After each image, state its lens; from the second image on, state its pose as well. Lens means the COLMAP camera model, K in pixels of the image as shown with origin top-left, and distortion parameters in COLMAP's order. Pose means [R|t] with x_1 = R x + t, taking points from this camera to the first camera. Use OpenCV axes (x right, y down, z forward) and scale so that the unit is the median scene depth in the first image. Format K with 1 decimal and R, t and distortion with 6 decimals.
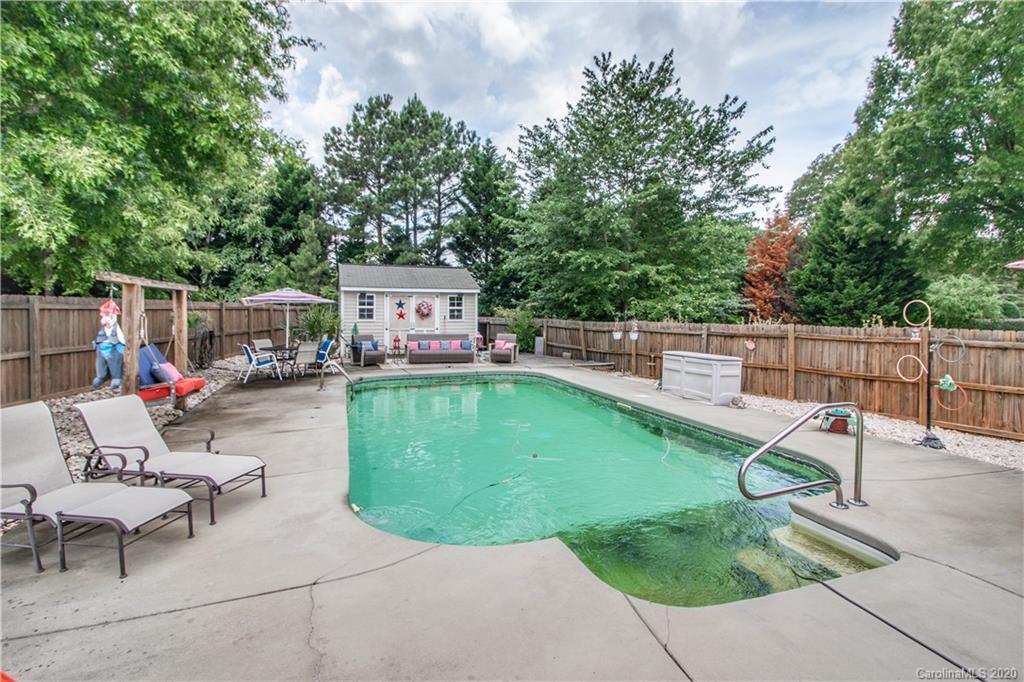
lens RADIAL K [[511.8, 0, 509.0], [0, 511.8, 304.5], [0, 0, 1]] dist [-0.020094, -0.001864]
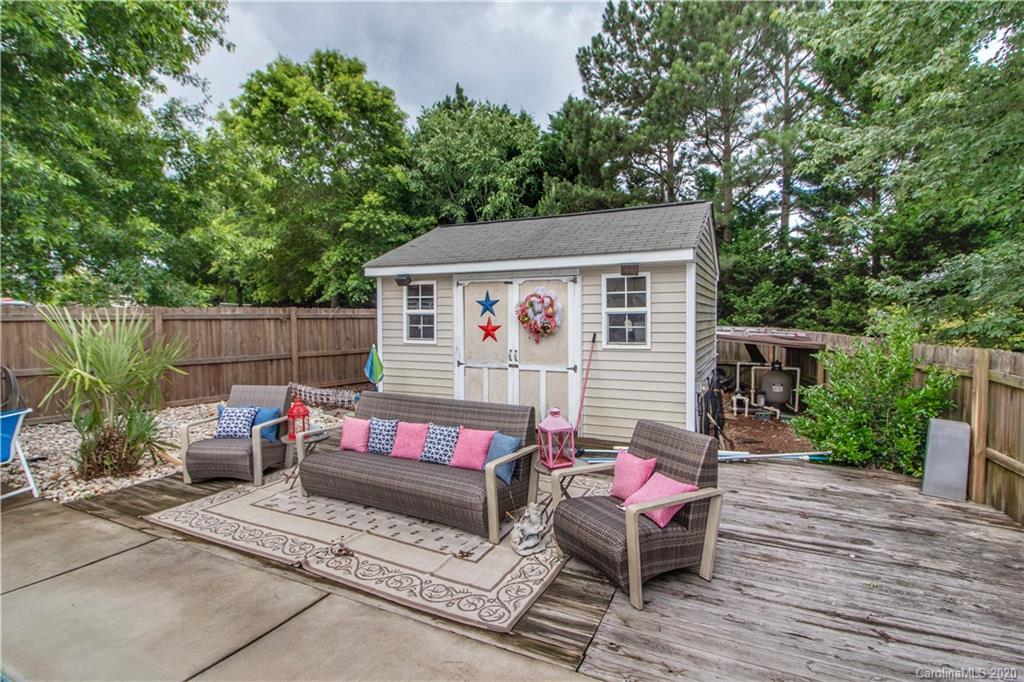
lens RADIAL K [[505.6, 0, 532.7], [0, 505.6, 341.5], [0, 0, 1]] dist [-0.007835, -0.007847]
pose [[0.708029, 0.024640, -0.705754, 0.089792], [0.015407, 0.998614, 0.050321, 0.010042], [0.706015, -0.046502, 0.706668, 0.719694]]
